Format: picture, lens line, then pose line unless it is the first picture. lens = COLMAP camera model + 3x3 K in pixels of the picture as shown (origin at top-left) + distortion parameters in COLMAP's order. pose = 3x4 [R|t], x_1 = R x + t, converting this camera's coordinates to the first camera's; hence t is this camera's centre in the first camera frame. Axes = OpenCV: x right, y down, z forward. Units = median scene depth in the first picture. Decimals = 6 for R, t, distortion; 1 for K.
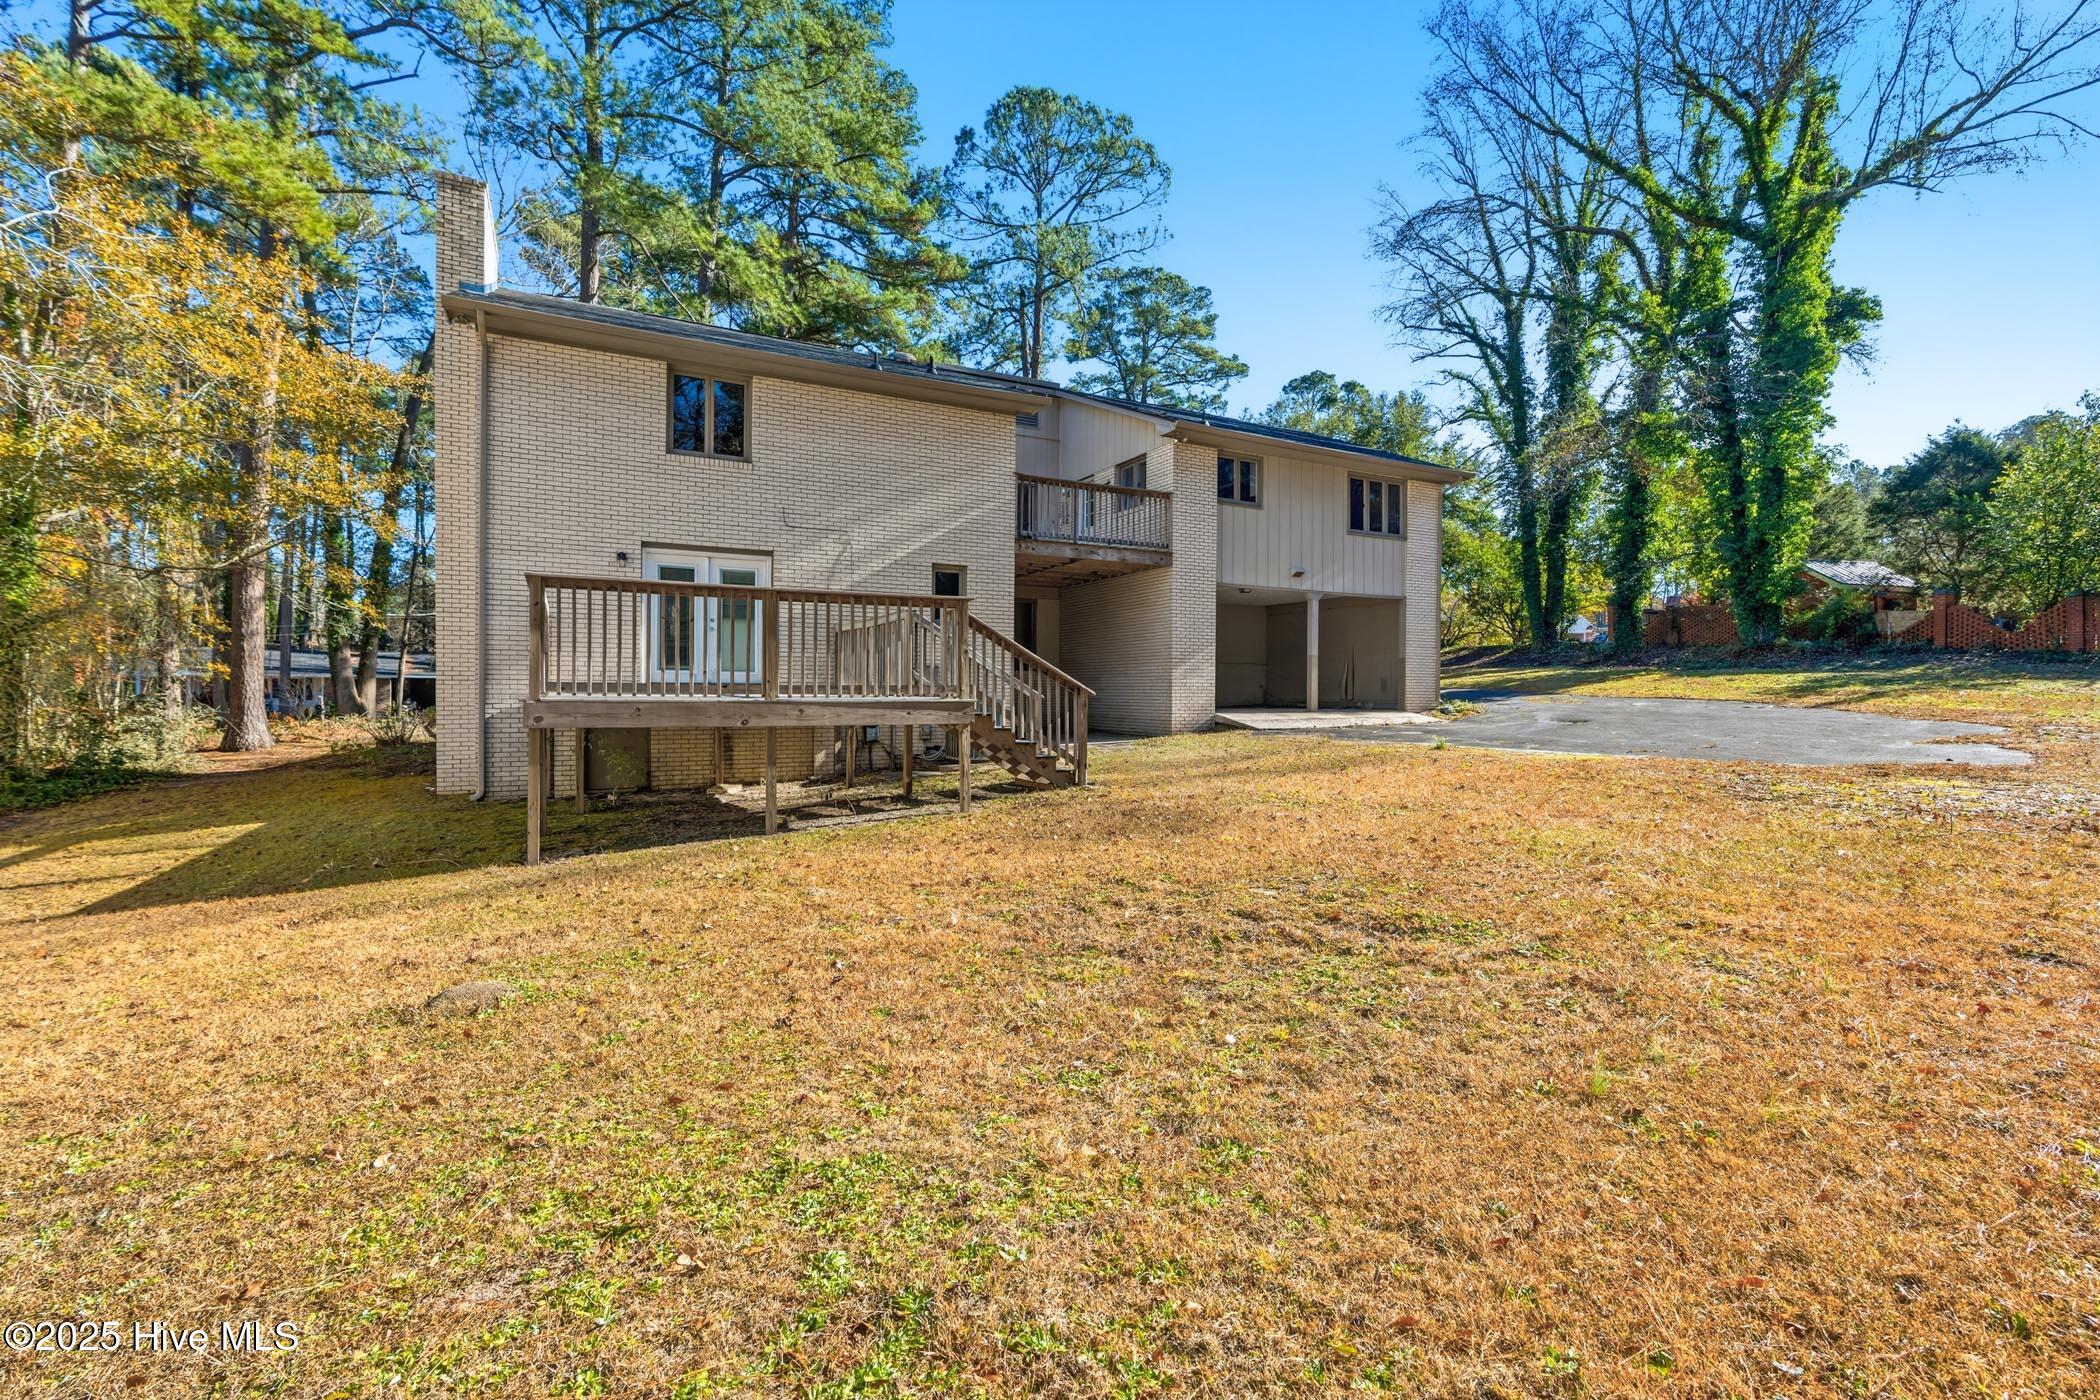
lens RADIAL K [[939.6, 0, 1045.7], [0, 939.6, 676.7], [0, 0, 1]] dist [-0.003562, 0.000434]
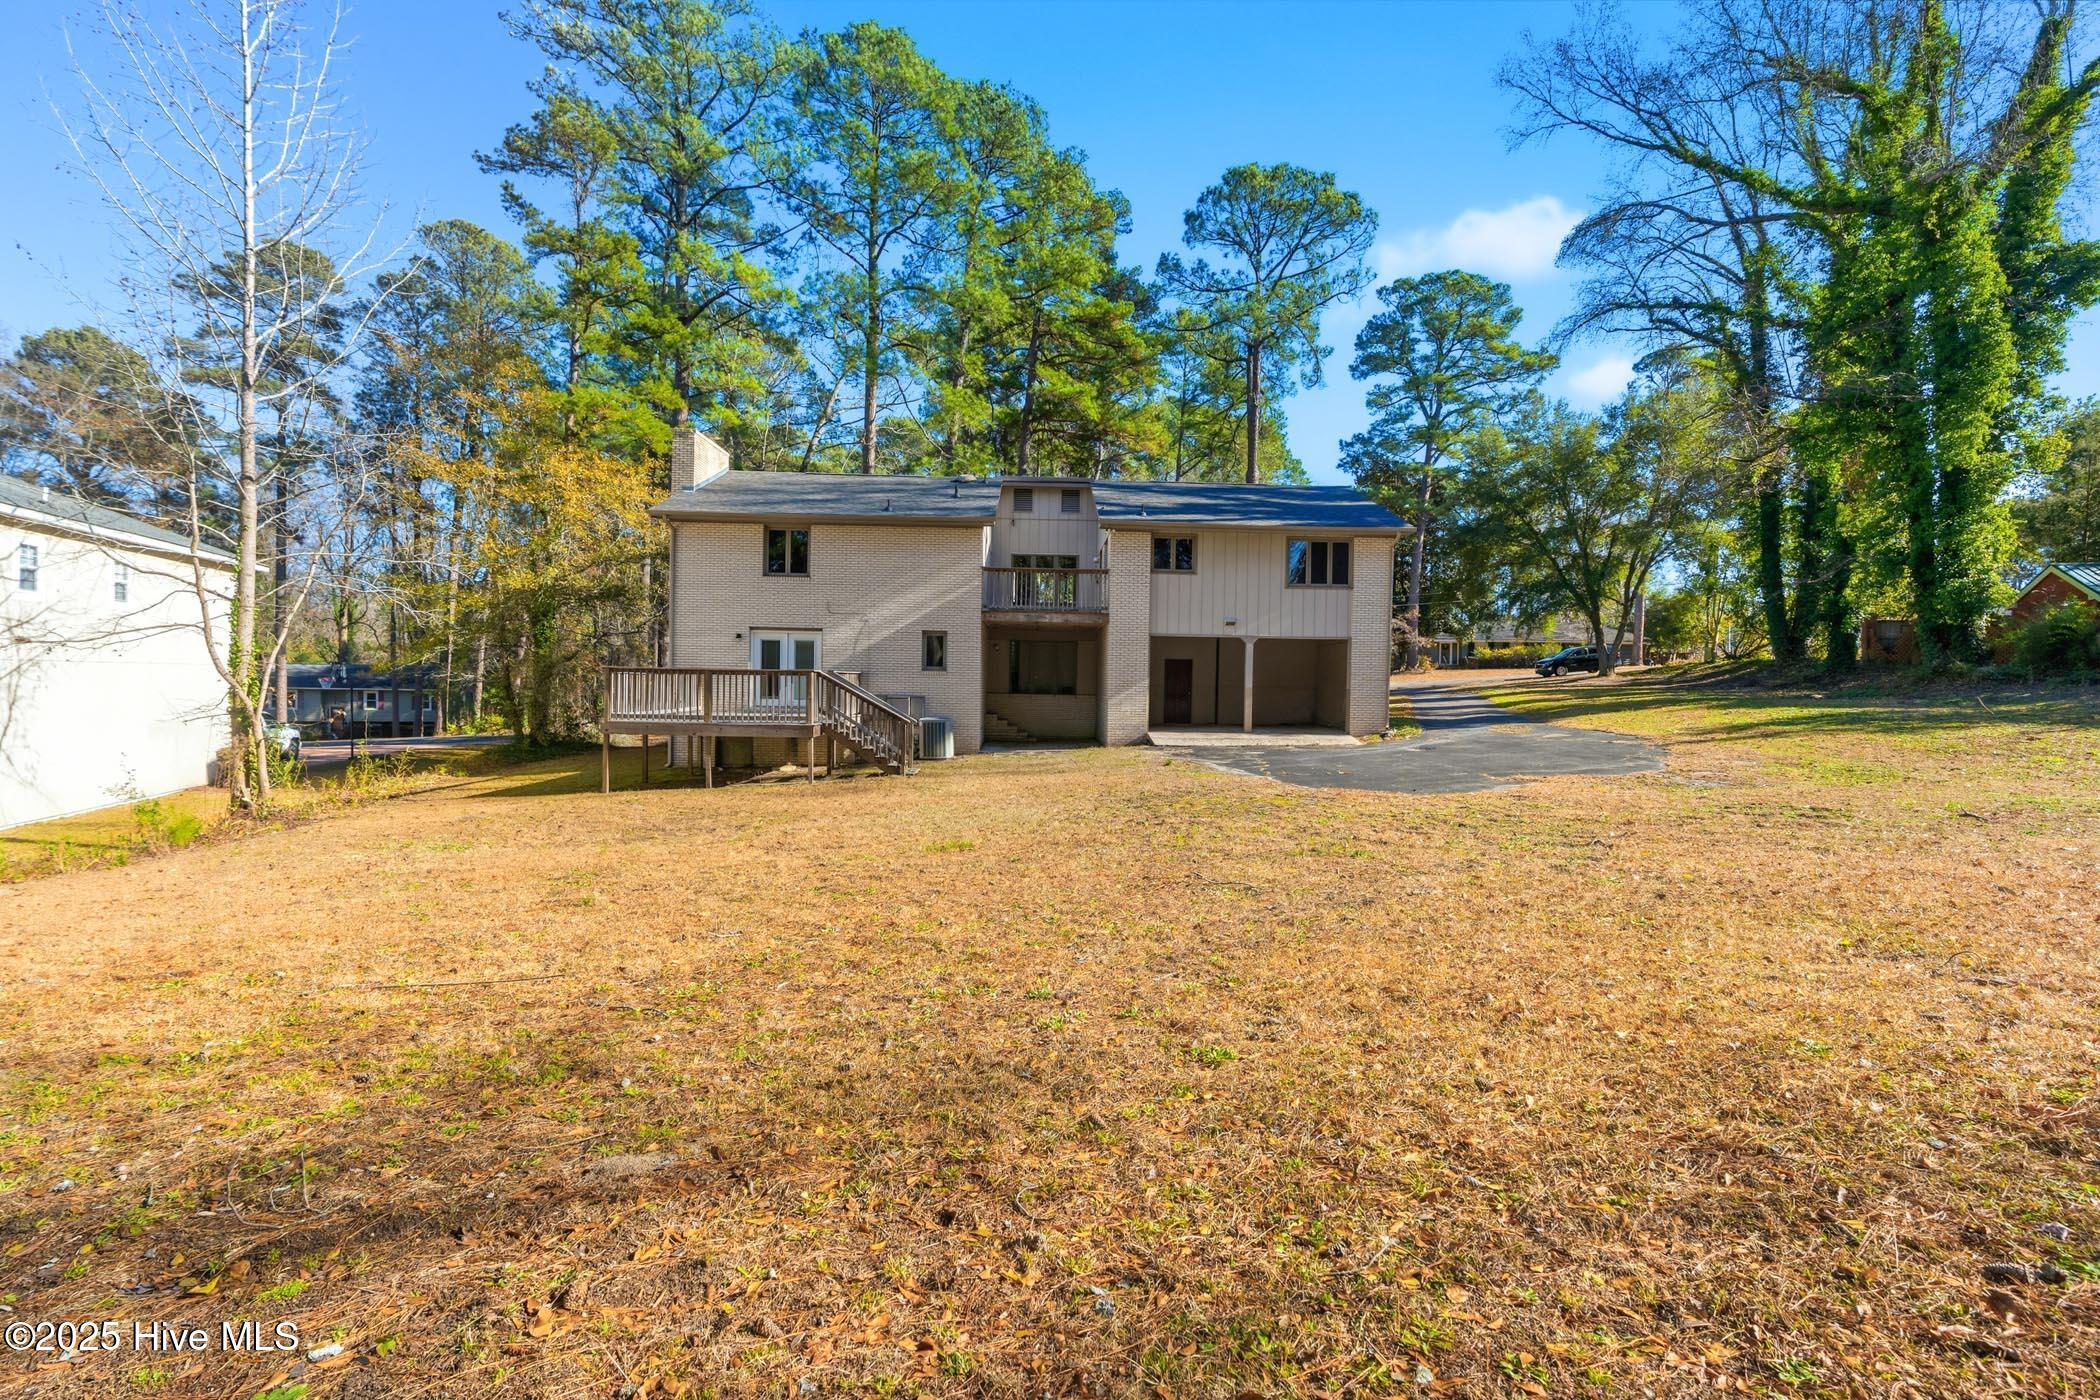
lens RADIAL K [[939.6, 0, 1045.7], [0, 939.6, 676.7], [0, 0, 1]] dist [-0.003562, 0.000434]
pose [[0.889420, 0.006918, -0.457039, 0.612361], [-0.005008, 0.999973, 0.005390, -0.042095], [0.457063, -0.002505, 0.889431, -0.231226]]
